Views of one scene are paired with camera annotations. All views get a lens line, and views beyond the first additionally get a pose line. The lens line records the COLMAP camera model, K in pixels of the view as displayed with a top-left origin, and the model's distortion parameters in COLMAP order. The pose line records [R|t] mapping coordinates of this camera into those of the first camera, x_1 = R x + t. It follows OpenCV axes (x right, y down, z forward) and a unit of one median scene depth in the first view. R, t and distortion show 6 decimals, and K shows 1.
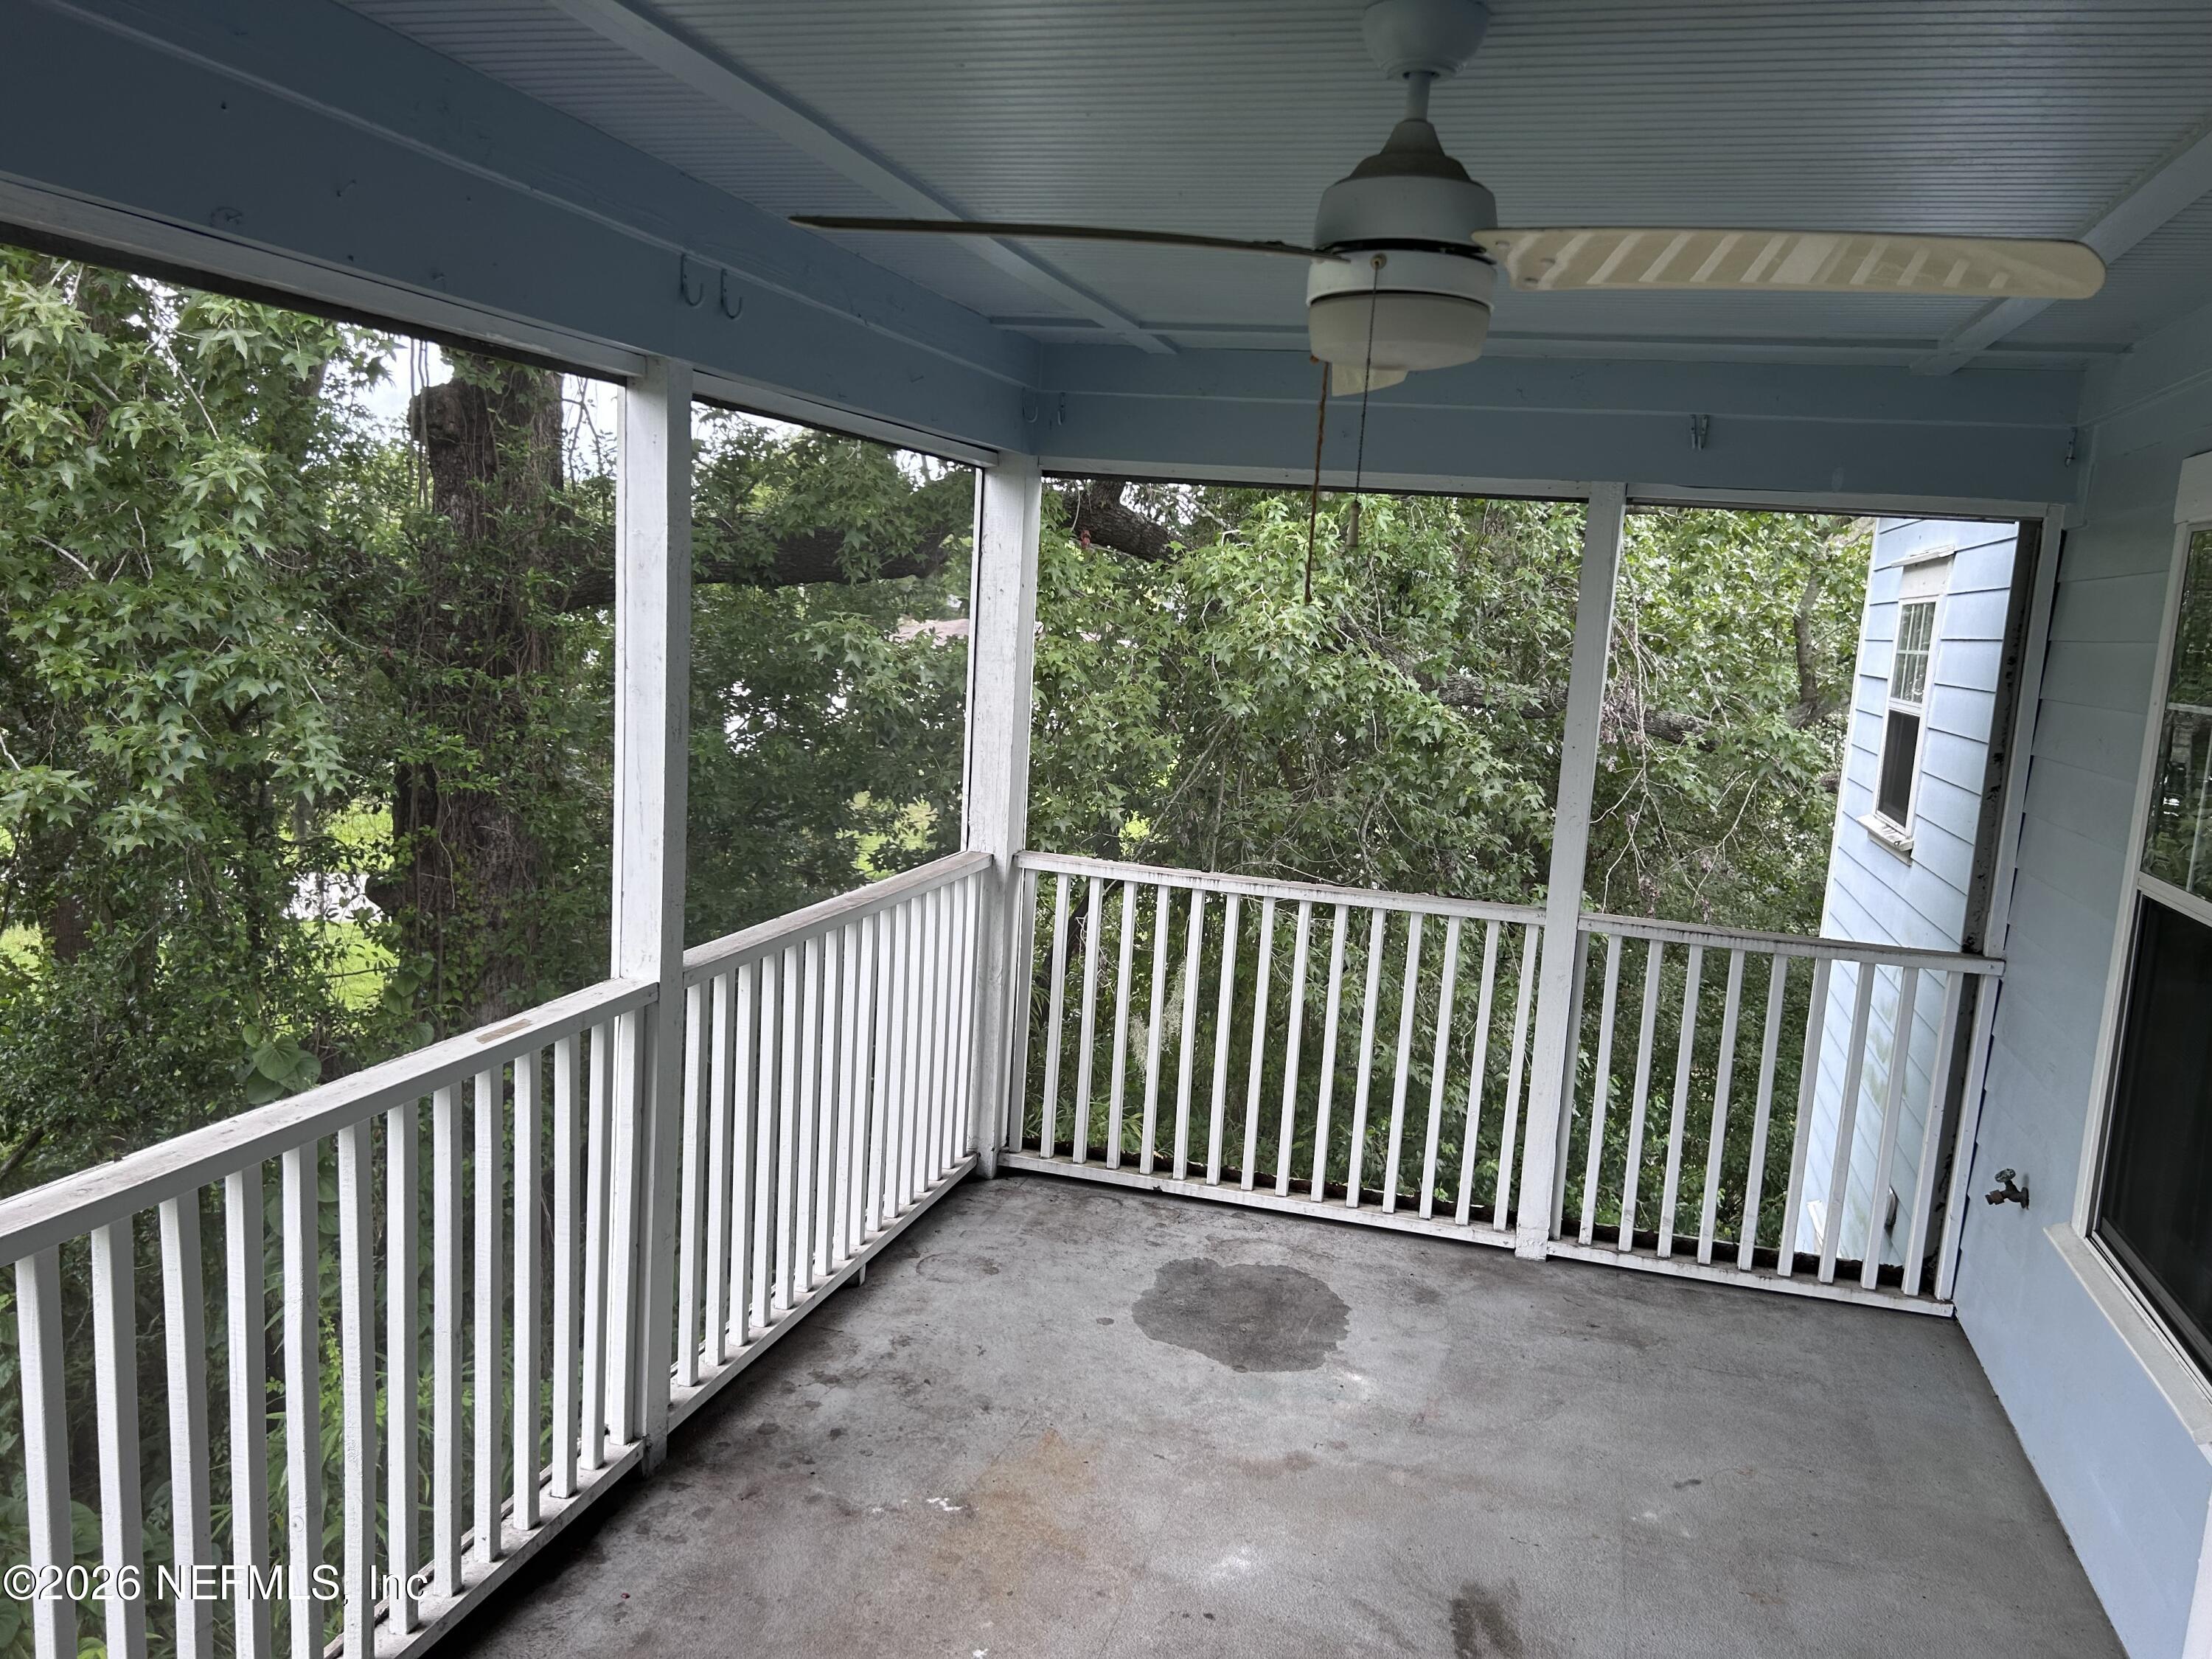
lens RADIAL K [[1705.1, 0, 1134.7], [0, 1705.1, 836.1], [0, 0, 1]] dist [0.067572, 0.000485]
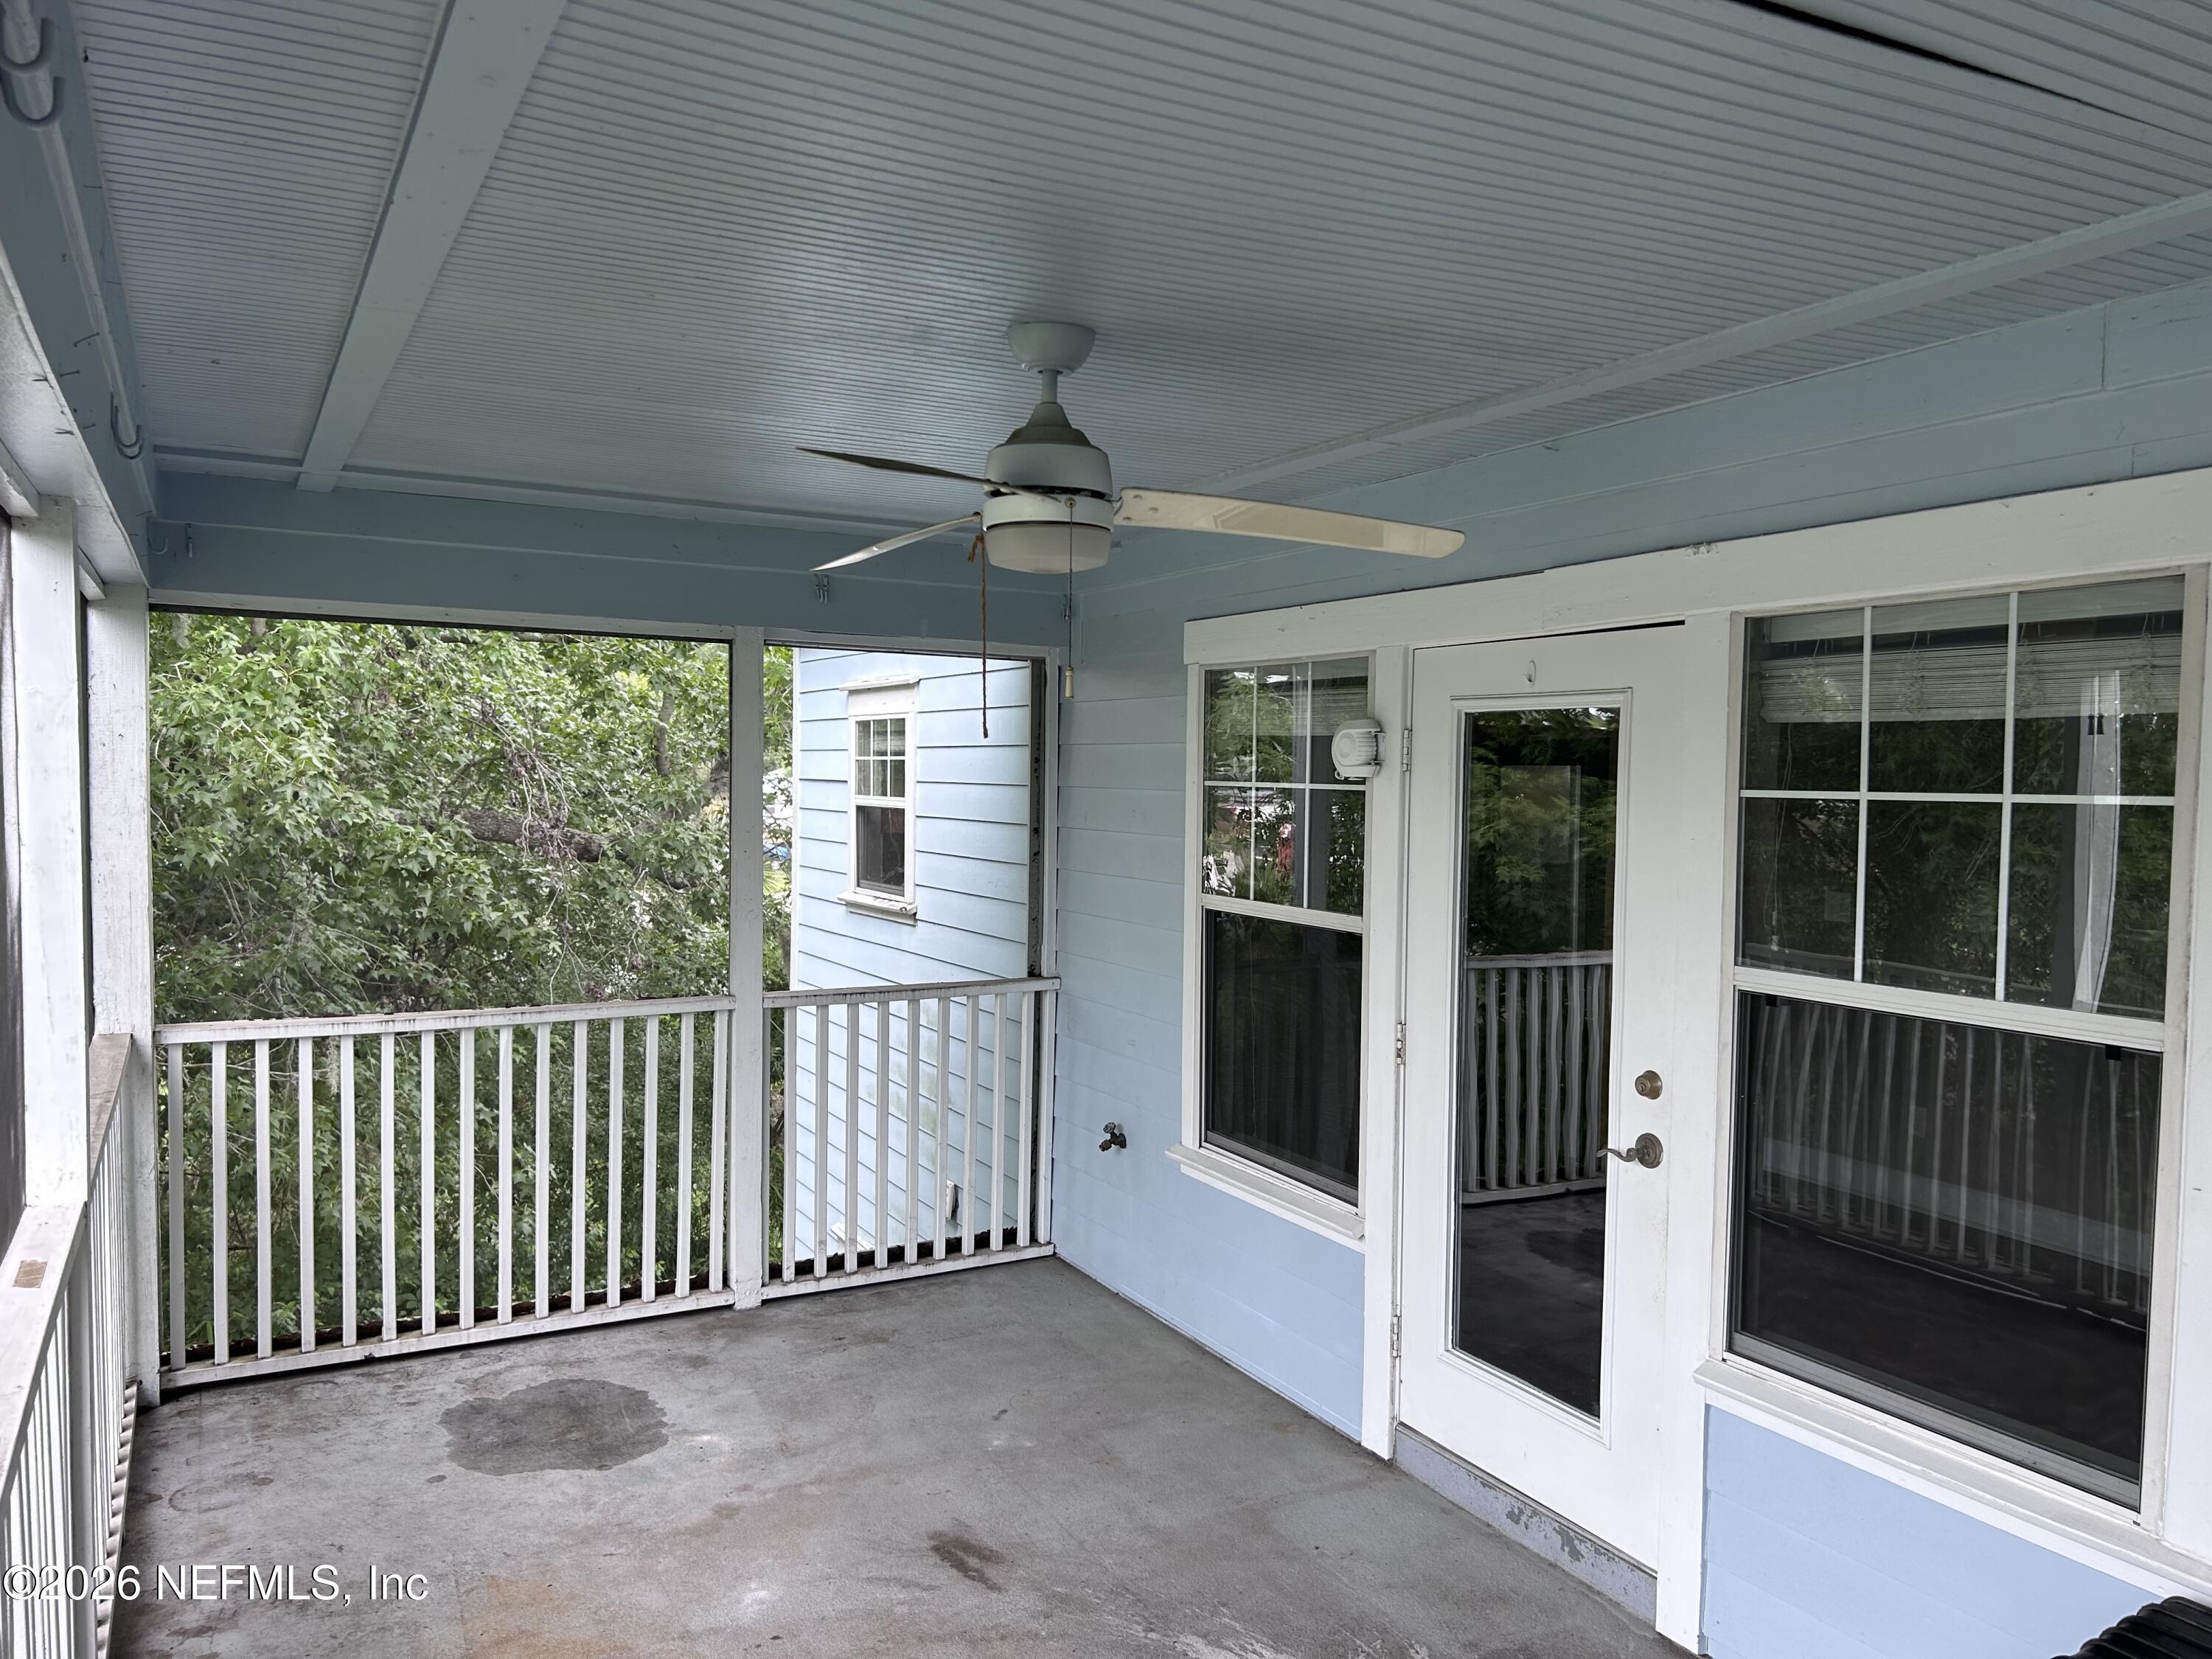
lens RADIAL K [[1685.5, 0, 1106.0], [0, 1685.5, 829.5], [0, 0, 1]] dist [0.192953, -0.150759]
pose [[0.743425, -0.083259, 0.663617, -0.333479], [0.130564, 0.991198, -0.021908, -0.009139], [-0.655952, 0.102931, 0.747751, -0.026438]]
